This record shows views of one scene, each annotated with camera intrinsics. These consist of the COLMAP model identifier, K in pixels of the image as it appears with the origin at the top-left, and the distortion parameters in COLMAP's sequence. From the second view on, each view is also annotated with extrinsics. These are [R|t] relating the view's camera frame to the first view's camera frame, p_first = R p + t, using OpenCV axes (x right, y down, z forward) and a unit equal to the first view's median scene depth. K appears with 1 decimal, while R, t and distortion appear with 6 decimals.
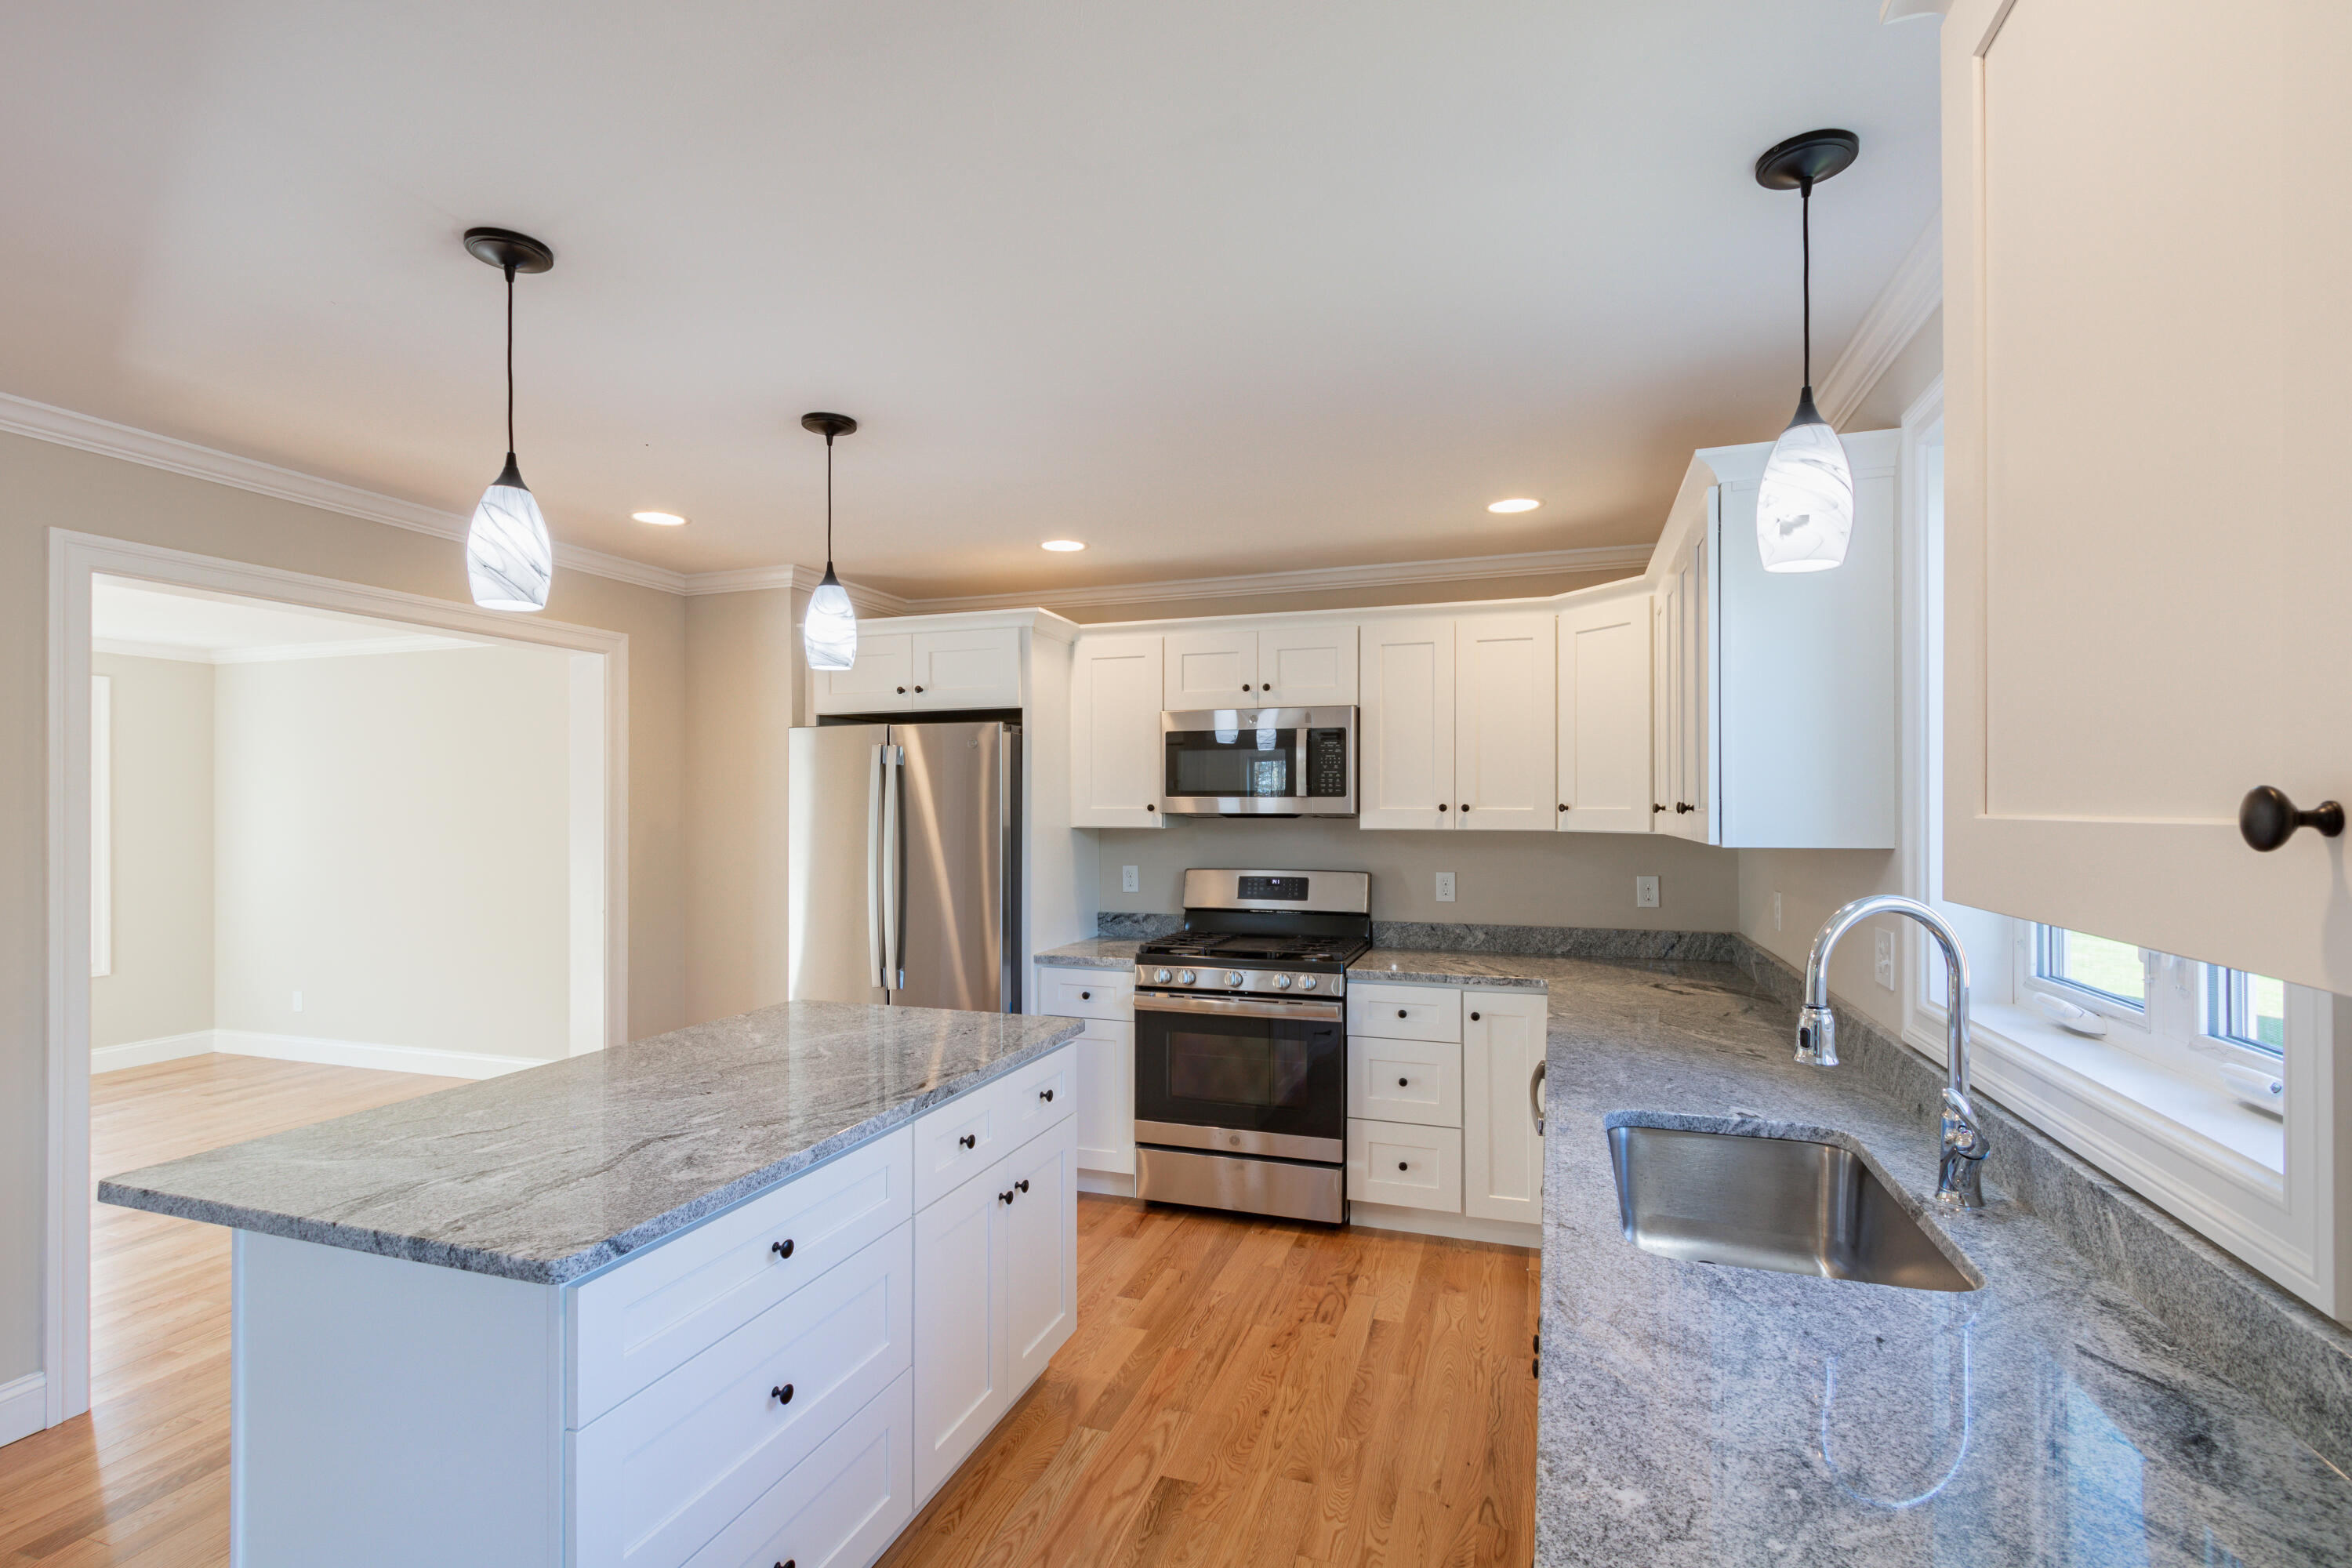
lens RADIAL K [[1082.6, 0, 1173.4], [0, 1082.6, 804.0], [0, 0, 1]] dist [0.000866, 0.000023]
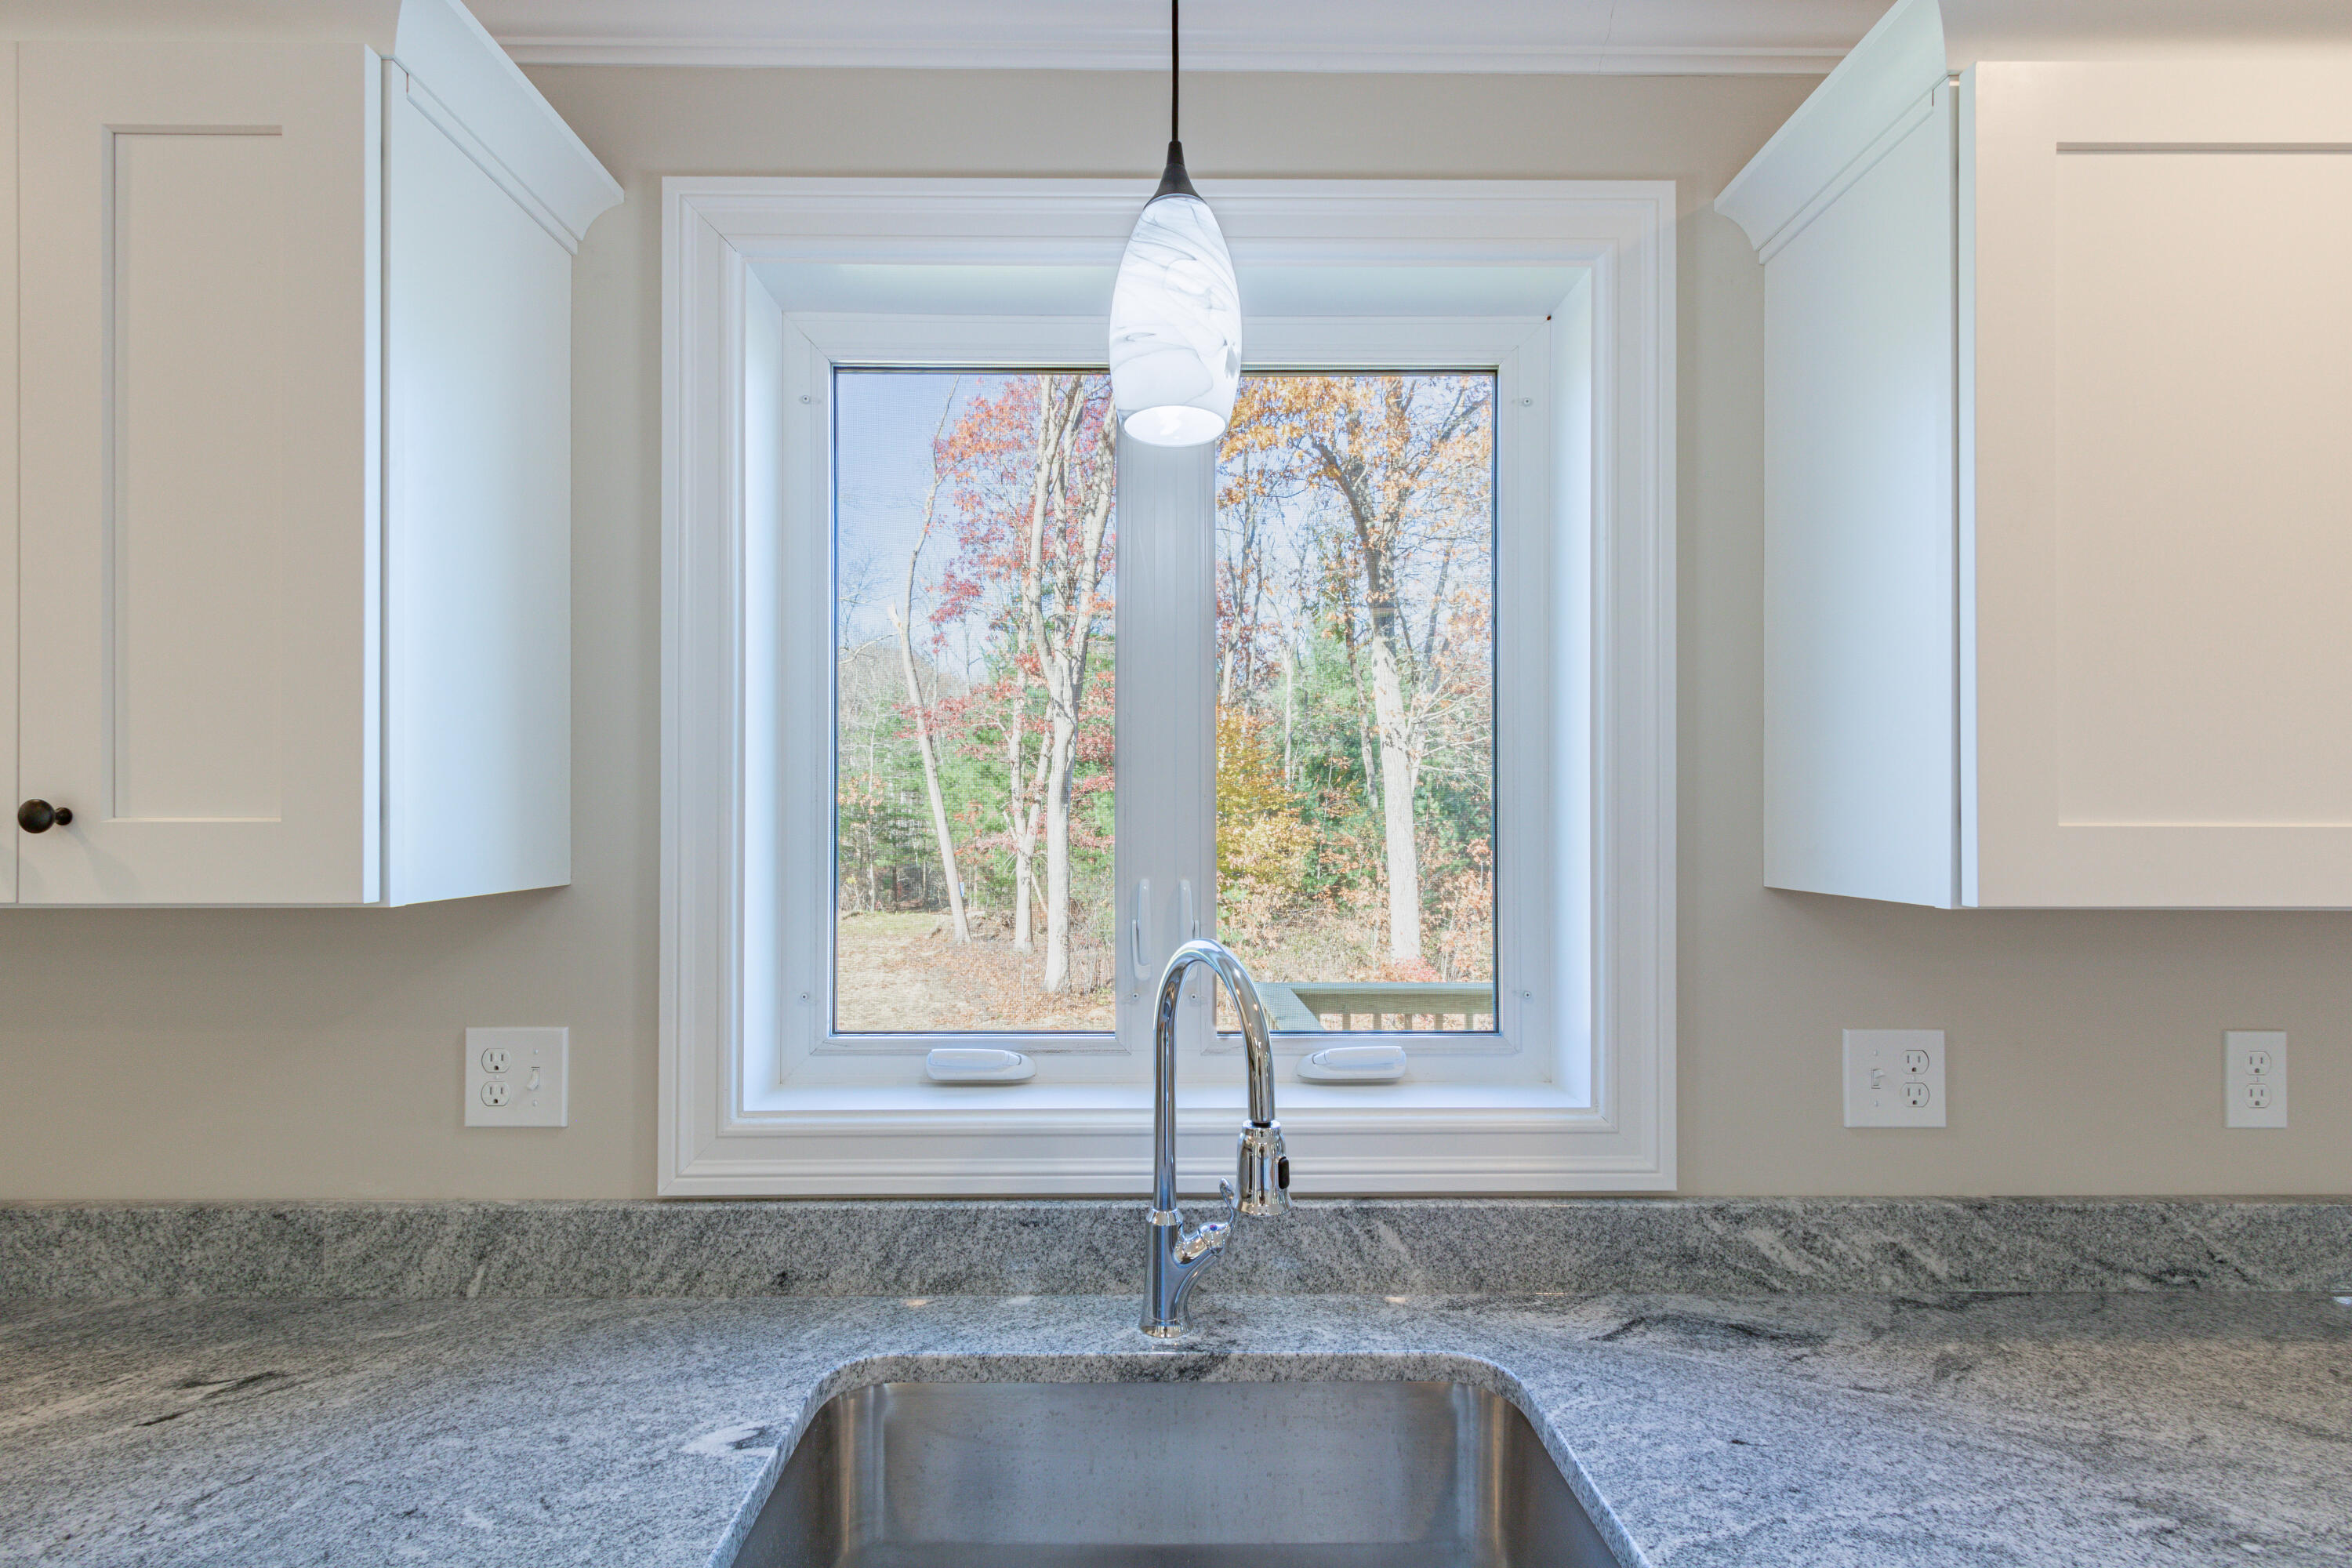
lens RADIAL K [[1072.7, 0, 1176.0], [0, 1072.7, 784.0], [0, 0, 1]] dist [0.001733, -0.000237]
pose [[-0.336740, 0.026649, 0.941221, -0.002864], [-0.005127, 0.999533, -0.030134, 0.000917], [-0.941584, -0.014973, -0.336446, 0.494869]]
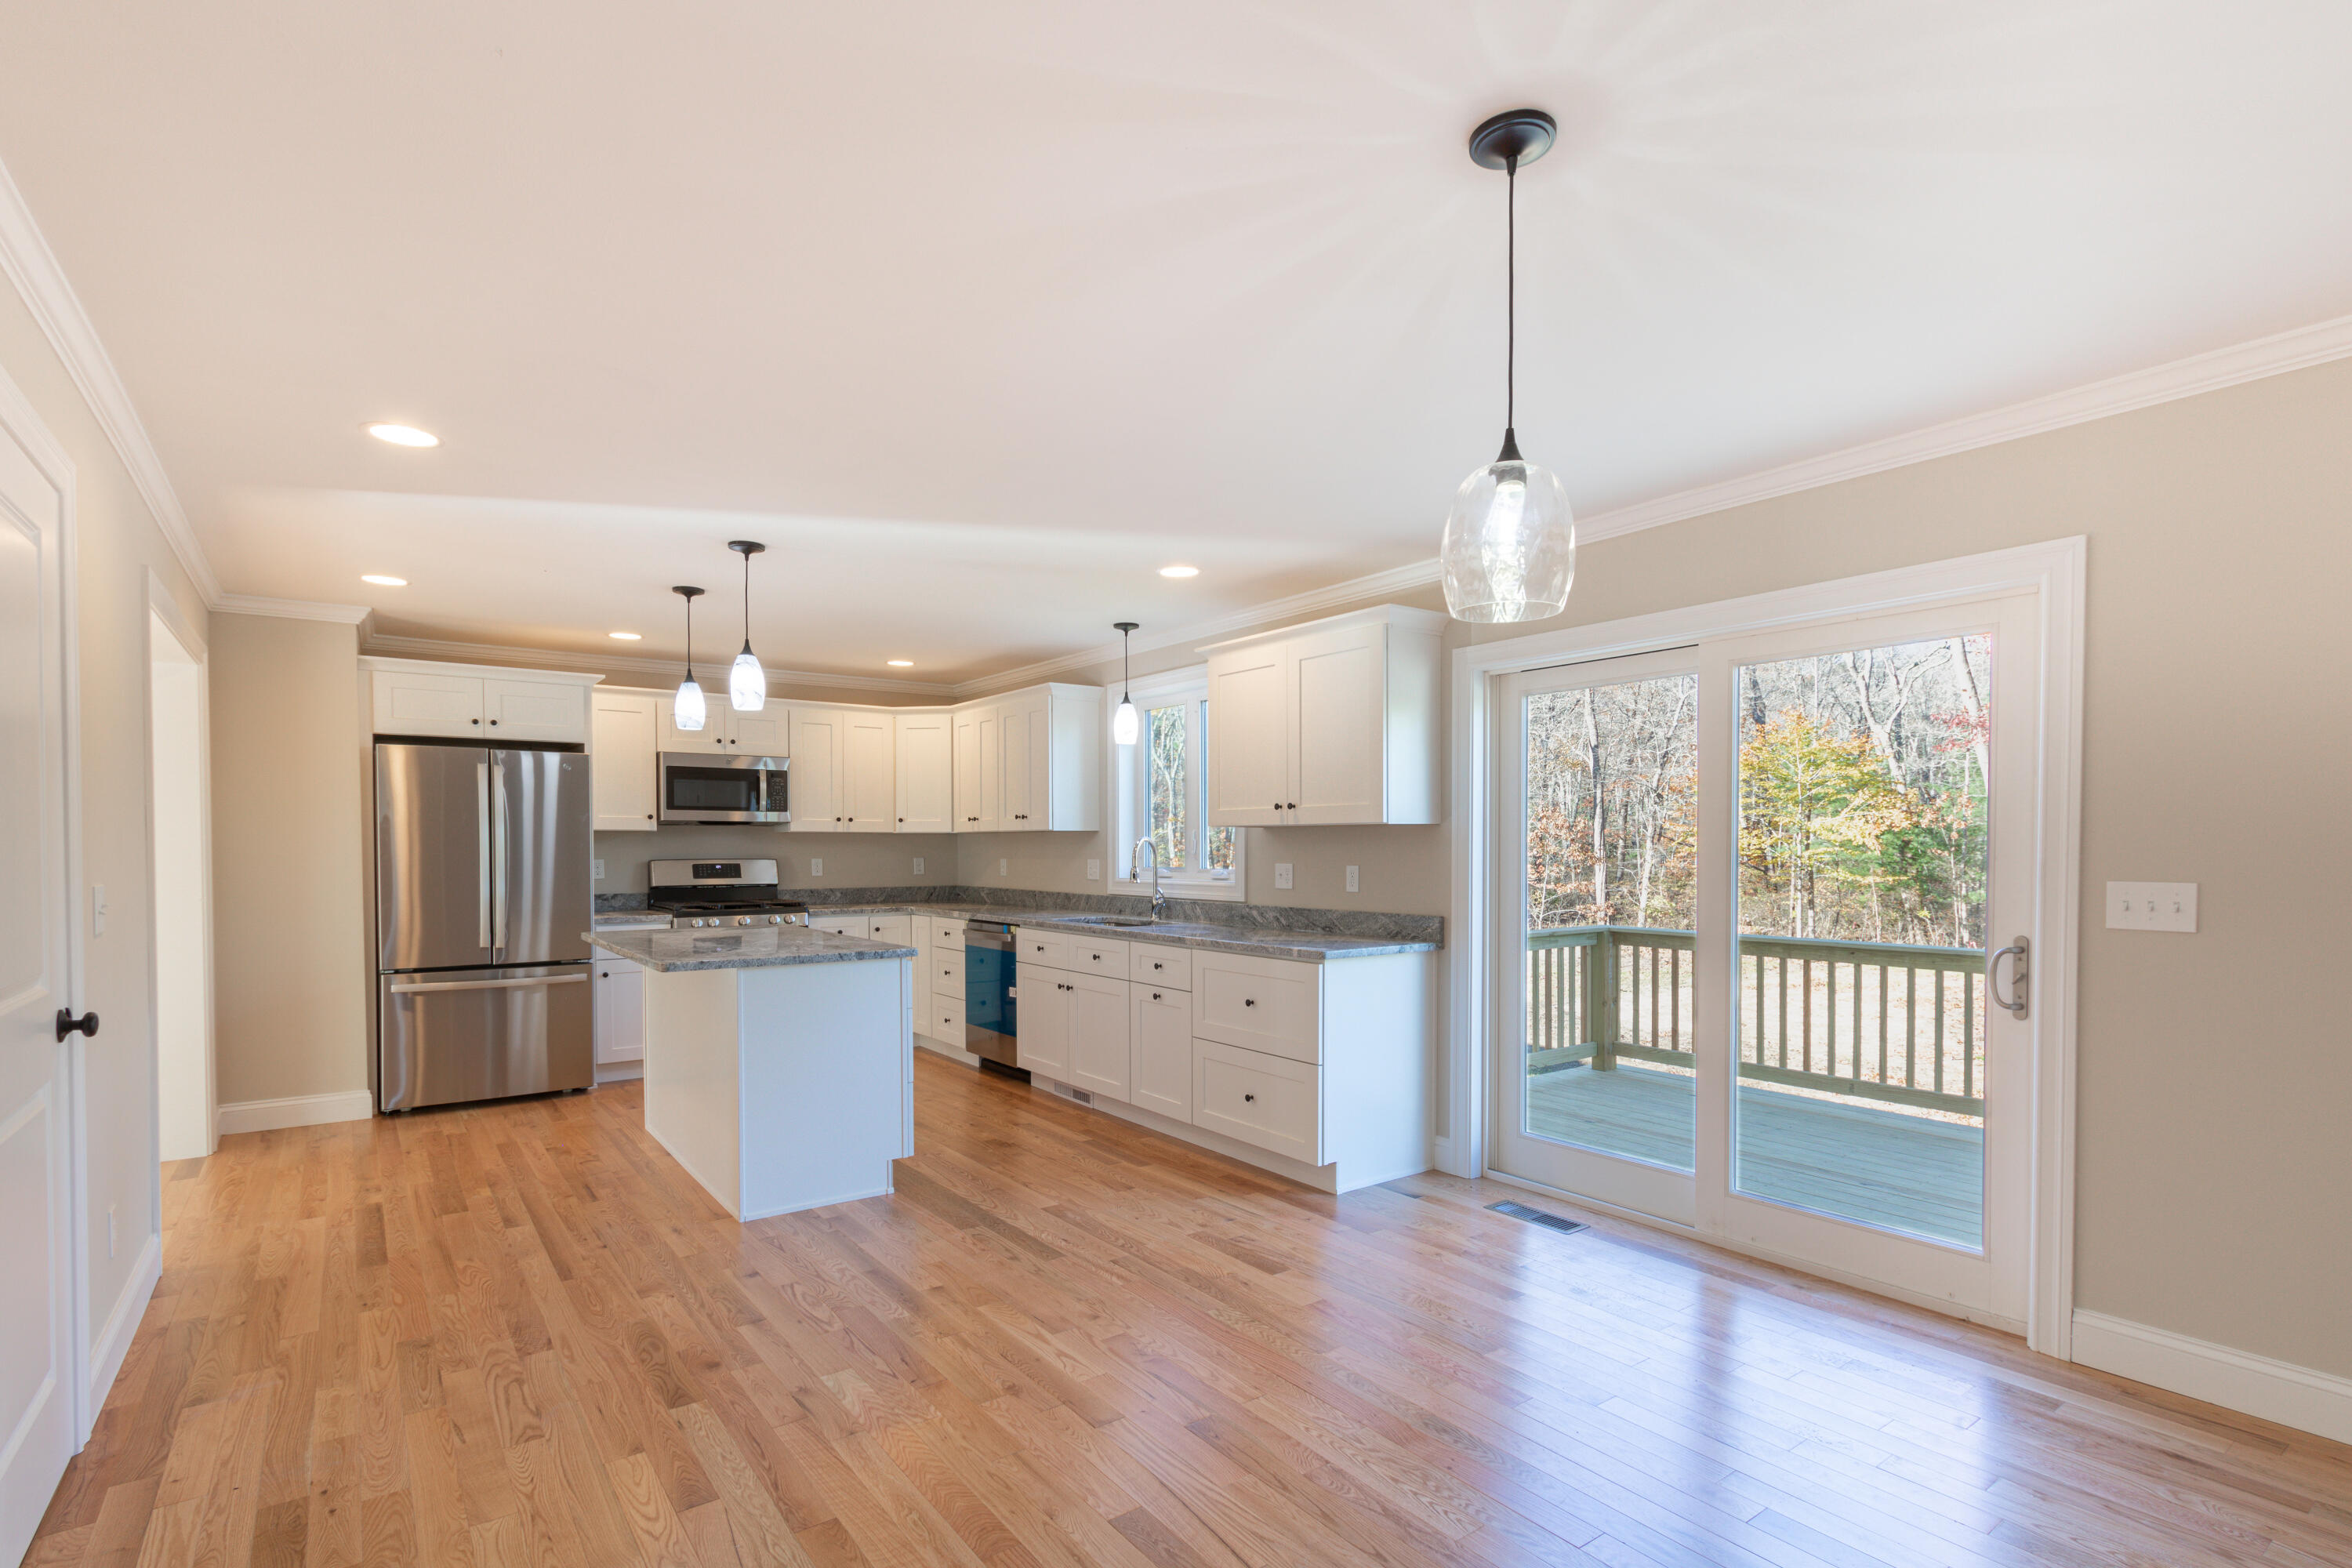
lens RADIAL K [[1098.5, 0, 1165.7], [0, 1098.5, 865.1], [0, 0, 1]] dist [0.000372, -0.000031]
pose [[0.565503, -0.015720, 0.824596, -0.928023], [-0.001590, 0.999796, 0.020150, 0.041054], [-0.824744, -0.012706, 0.565363, -0.453988]]
